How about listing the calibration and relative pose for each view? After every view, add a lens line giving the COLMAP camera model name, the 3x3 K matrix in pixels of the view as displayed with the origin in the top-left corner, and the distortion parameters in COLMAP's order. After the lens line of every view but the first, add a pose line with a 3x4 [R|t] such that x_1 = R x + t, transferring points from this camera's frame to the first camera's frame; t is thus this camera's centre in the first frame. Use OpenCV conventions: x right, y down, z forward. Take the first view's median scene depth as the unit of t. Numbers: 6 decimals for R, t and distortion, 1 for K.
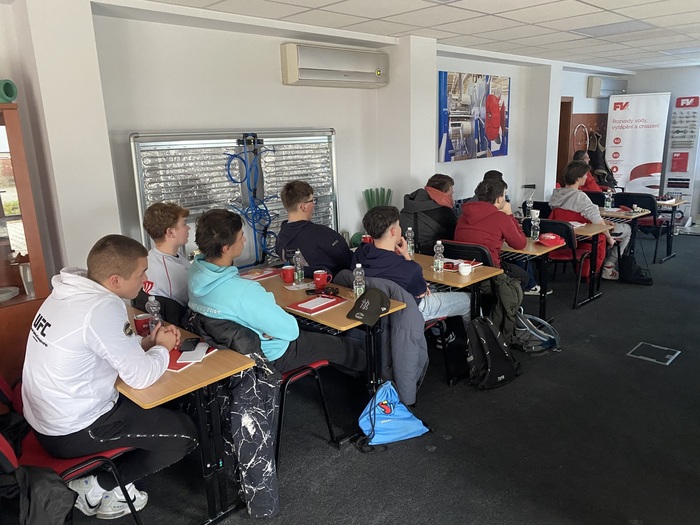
lens RADIAL K [[538.4, 0, 349.7], [0, 538.4, 265.5], [0, 0, 1]] dist [0.033906, -0.028091]
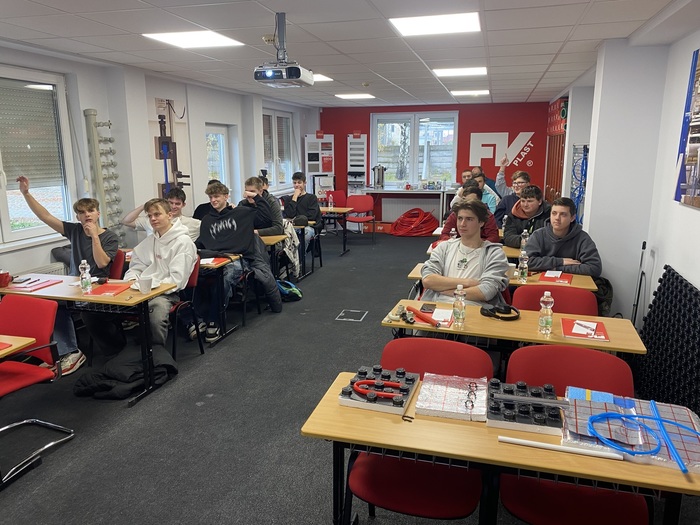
lens RADIAL K [[538.4, 0, 348.2], [0, 538.4, 262.1], [0, 0, 1]] dist [0.033906, -0.028091]
pose [[-0.867017, 0.143581, -0.477143, 0.945602], [-0.083982, 0.901777, 0.423964, -0.425076], [0.491150, 0.407656, -0.769798, 1.568115]]
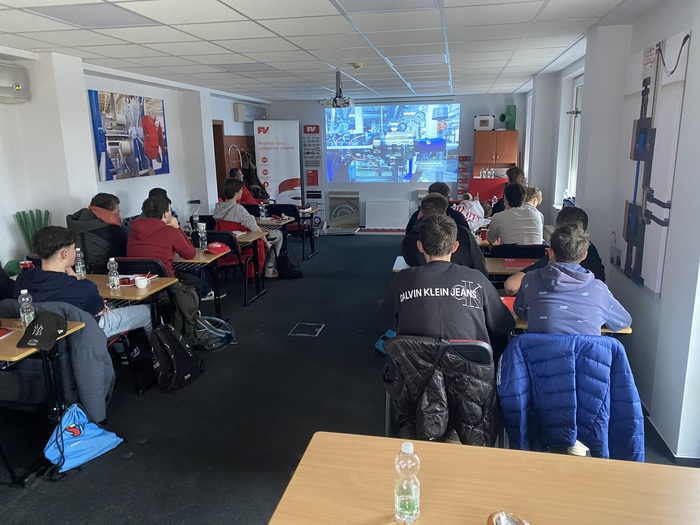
lens RADIAL K [[538.4, 0, 351.7], [0, 538.4, 262.0], [0, 0, 1]] dist [0.033906, -0.028091]
pose [[0.828174, -0.104678, 0.550610, -0.018109], [0.123396, 0.992353, 0.003058, 0.011055], [-0.546719, 0.065411, 0.834757, -0.083430]]
